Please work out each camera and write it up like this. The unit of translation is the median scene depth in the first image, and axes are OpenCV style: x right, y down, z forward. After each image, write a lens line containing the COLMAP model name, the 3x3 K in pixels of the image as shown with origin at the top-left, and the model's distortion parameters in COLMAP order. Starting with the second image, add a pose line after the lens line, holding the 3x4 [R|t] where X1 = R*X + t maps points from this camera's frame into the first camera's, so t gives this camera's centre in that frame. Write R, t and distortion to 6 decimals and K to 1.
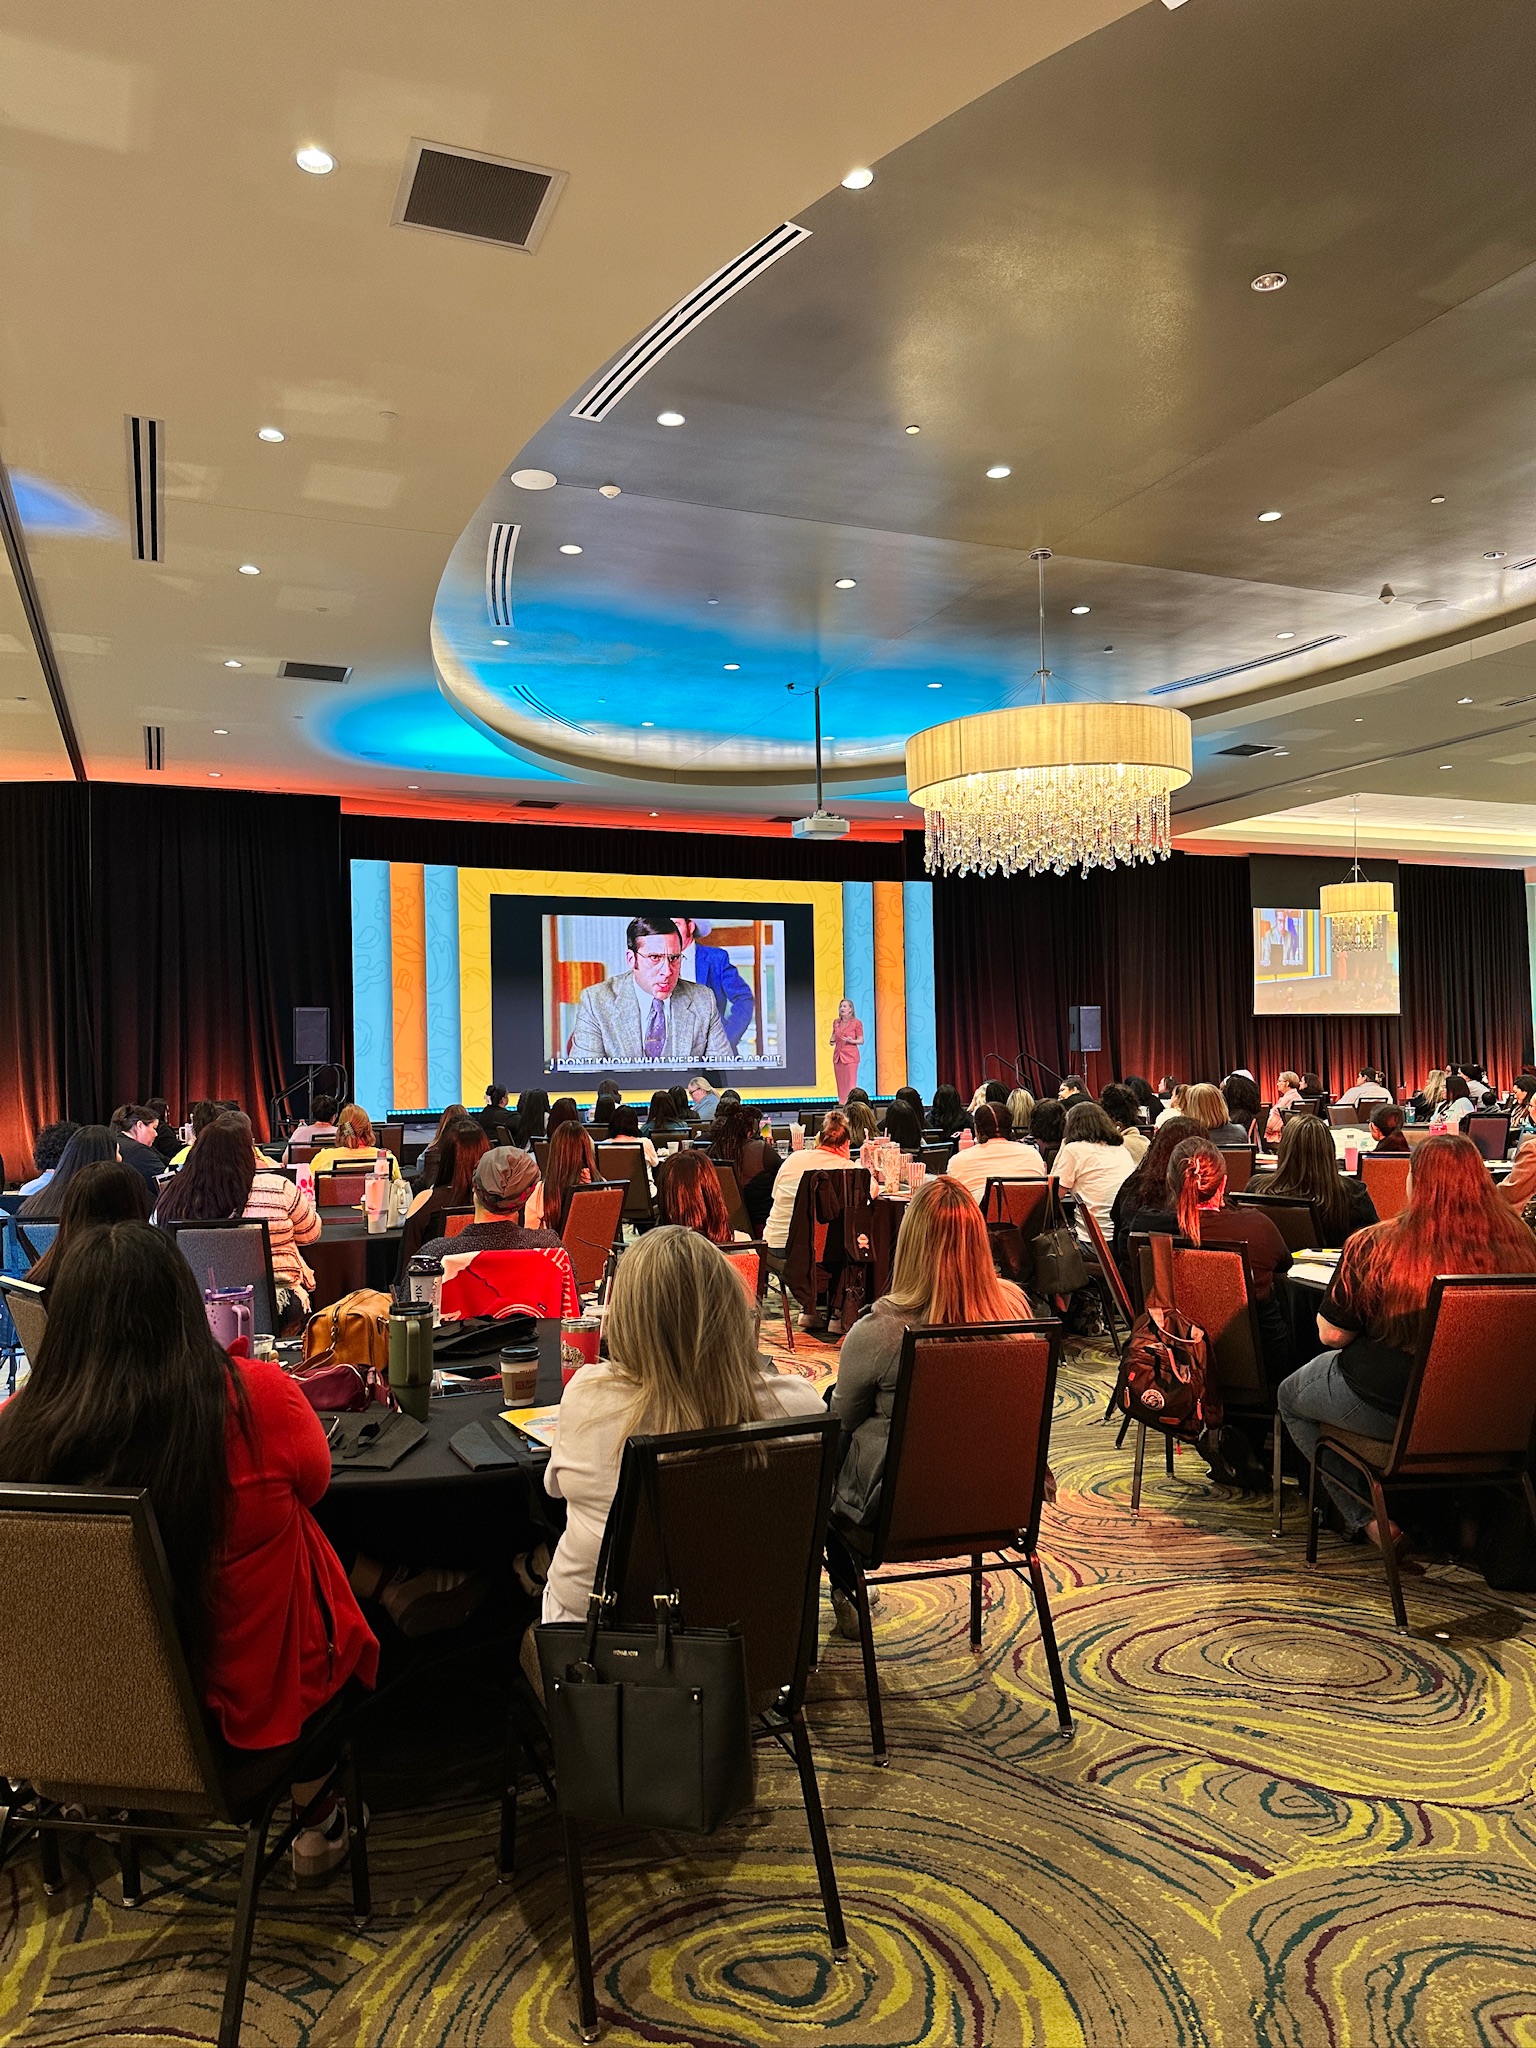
lens RADIAL K [[1429.1, 0, 768.0], [0, 1429.1, 1024.0], [0, 0, 1]] dist [0.104843, -0.123106]
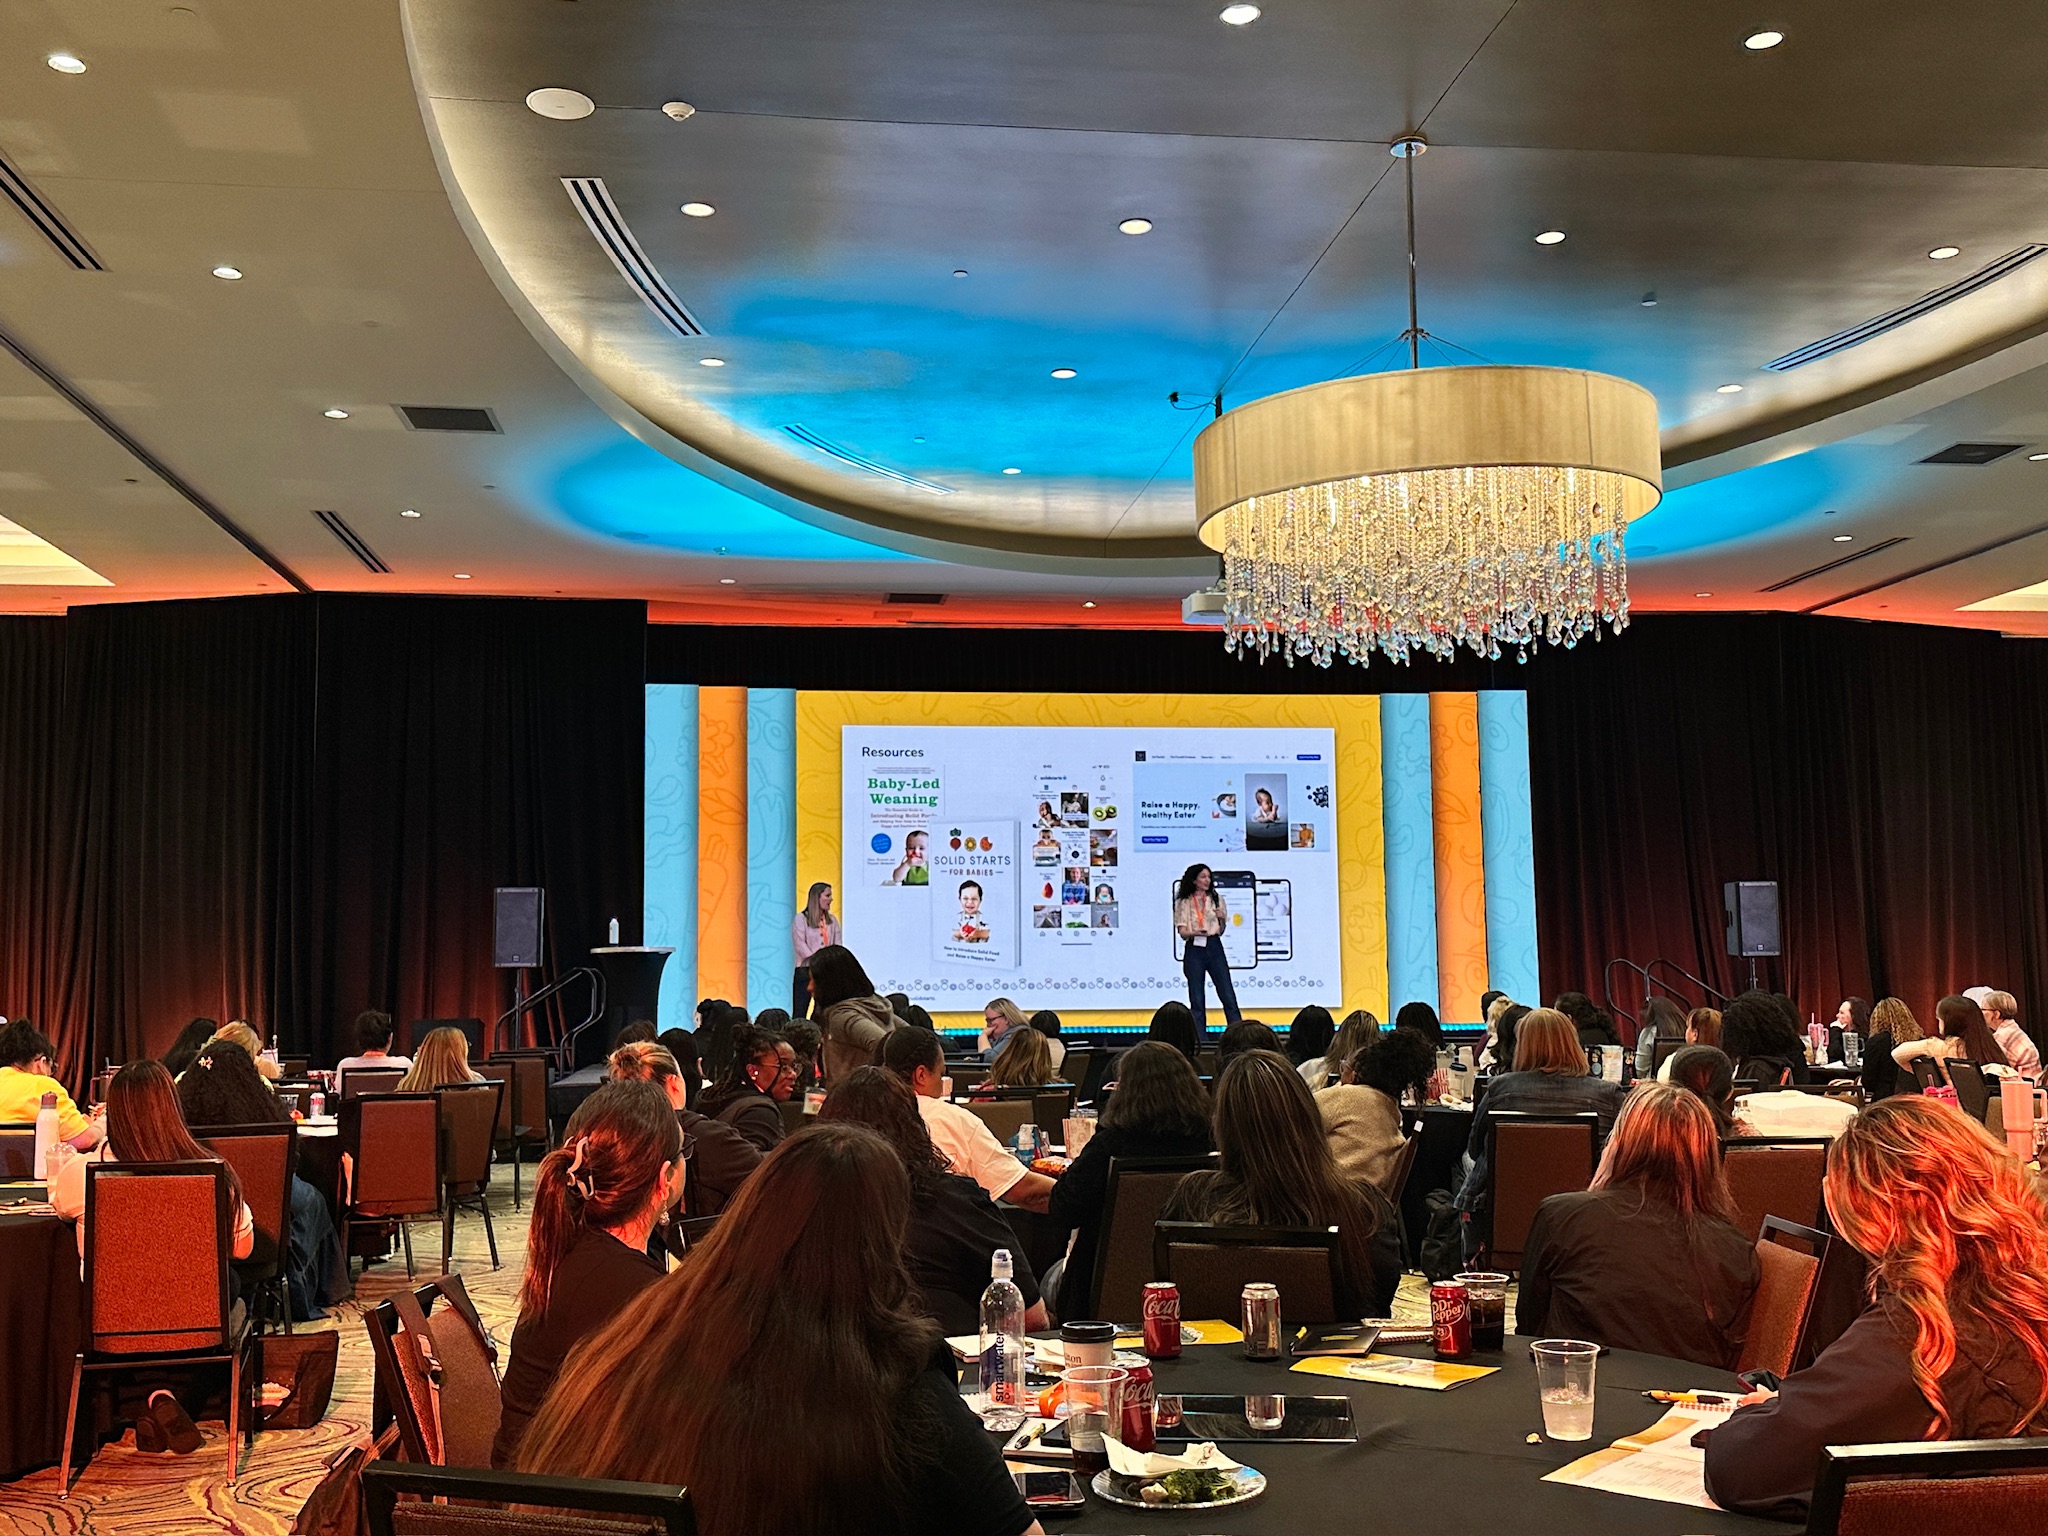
lens RADIAL K [[1991.8, 0, 1029.7], [0, 1991.8, 770.4], [0, 0, 1]] dist [0.161521, -0.213924]
pose [[0.963099, -0.021348, -0.268298, 0.195849], [0.001037, 0.997136, -0.075619, 0.006483], [0.269144, 0.072550, 0.960363, 0.105257]]
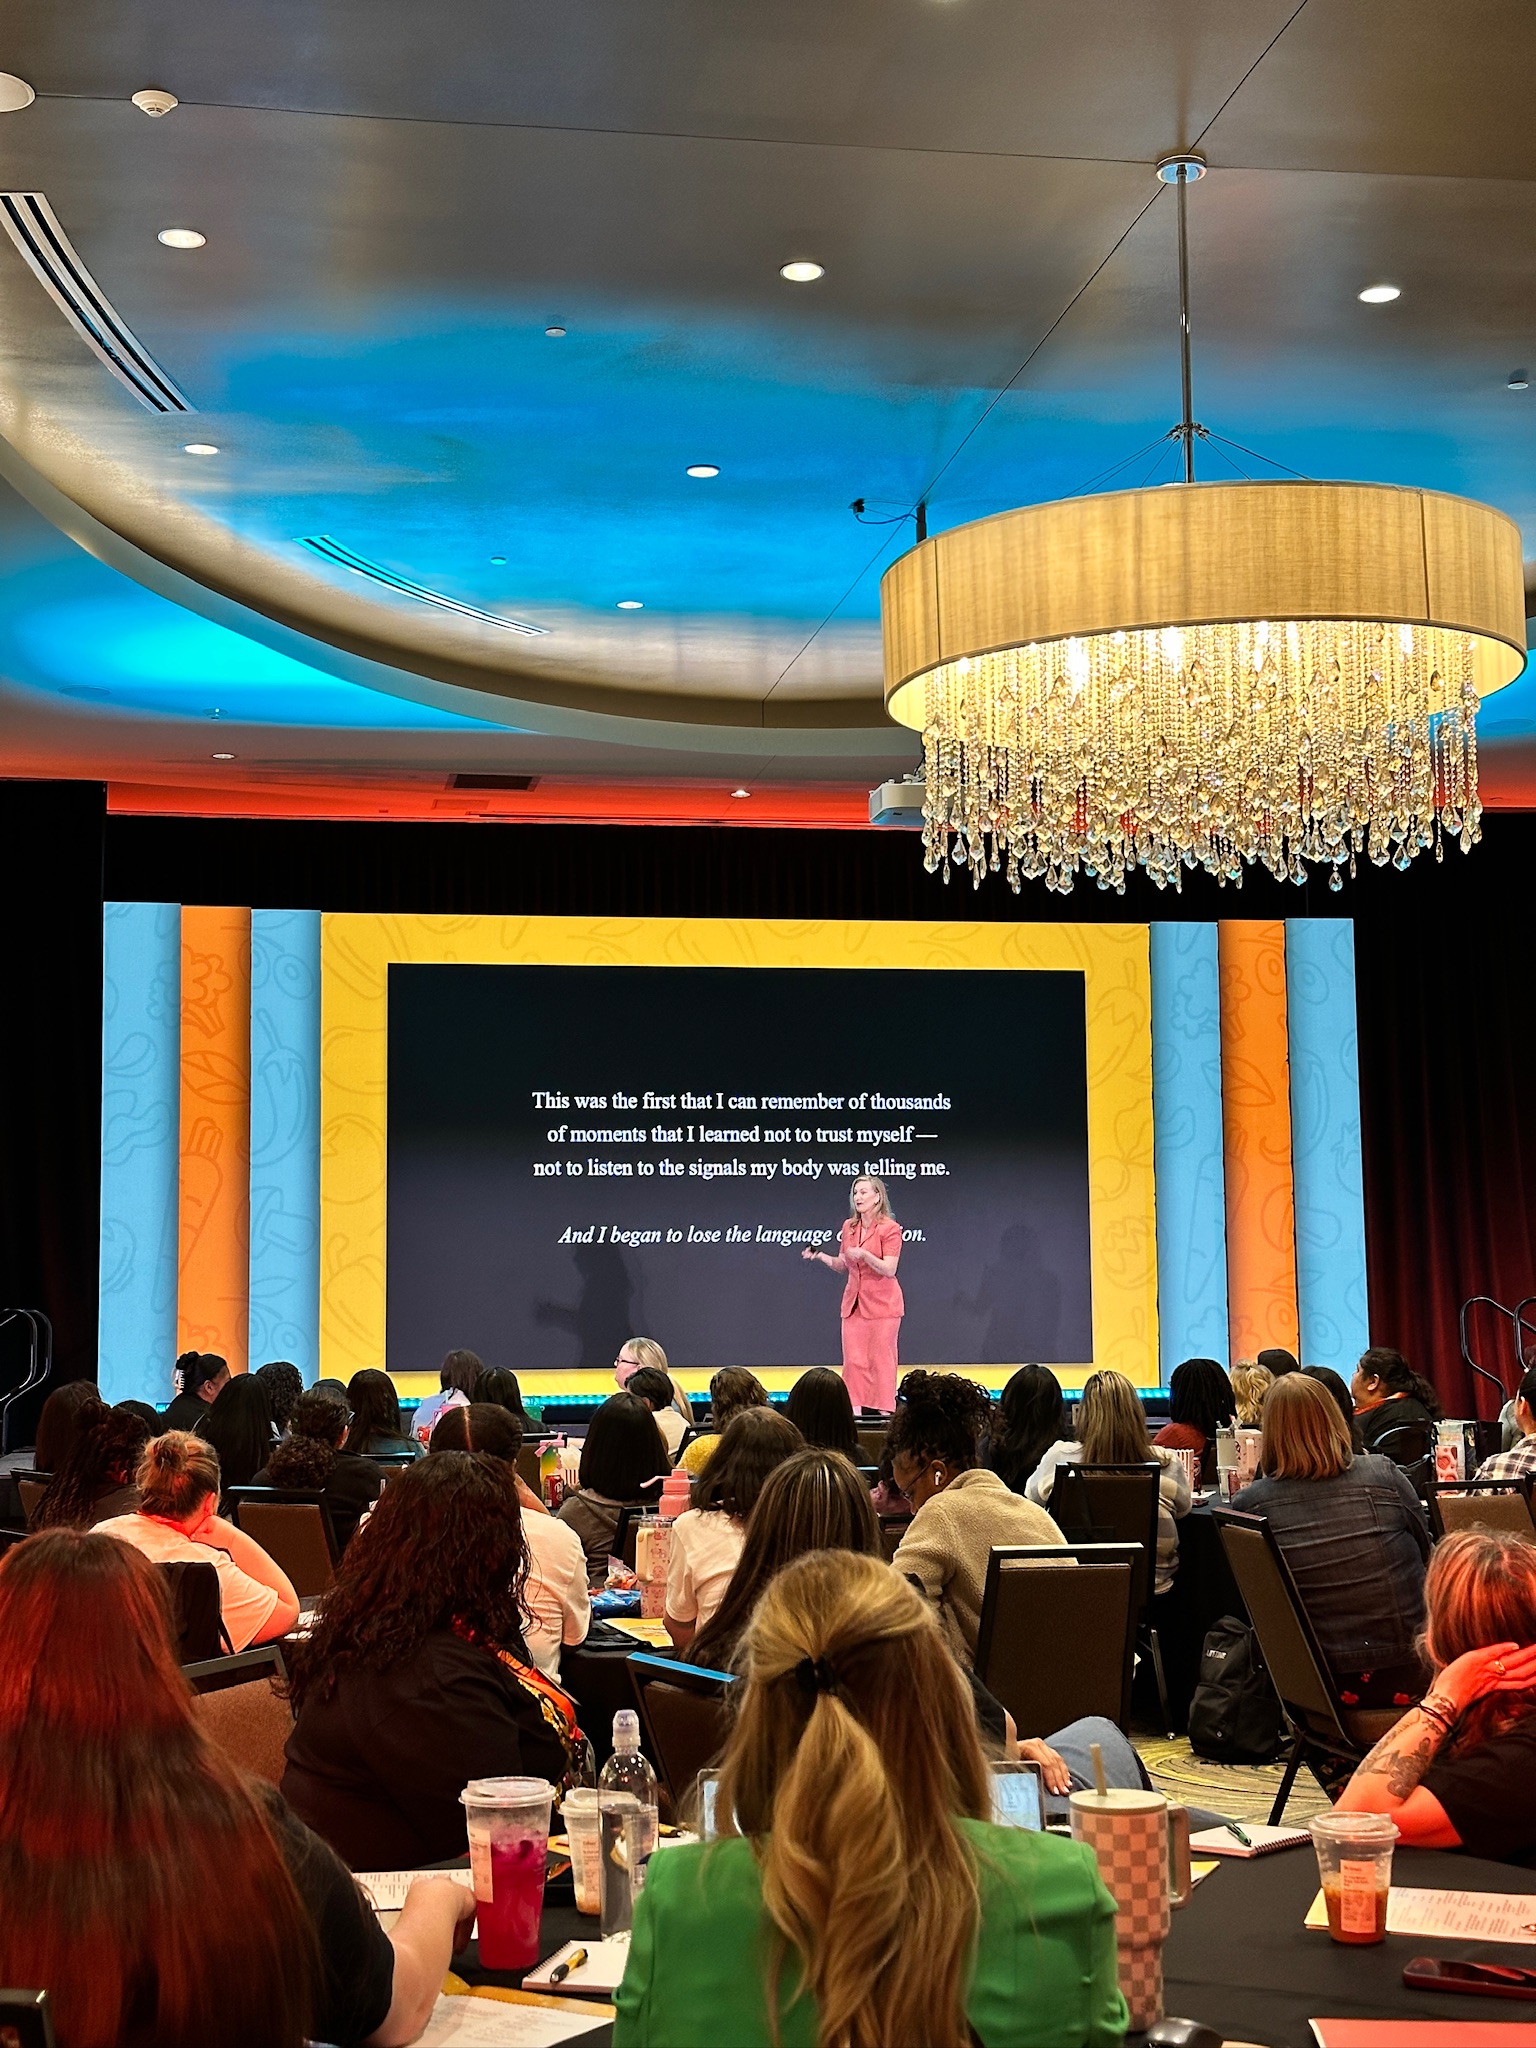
lens RADIAL K [[2861.5, 0, 755.8], [0, 2861.5, 1023.1], [0, 0, 1]] dist [0.185072, -0.397068]
pose [[0.971567, -0.016461, -0.236193, 0.202414], [-0.001003, 0.997285, -0.073628, 0.003010], [0.236764, 0.071771, 0.968913, 0.091142]]
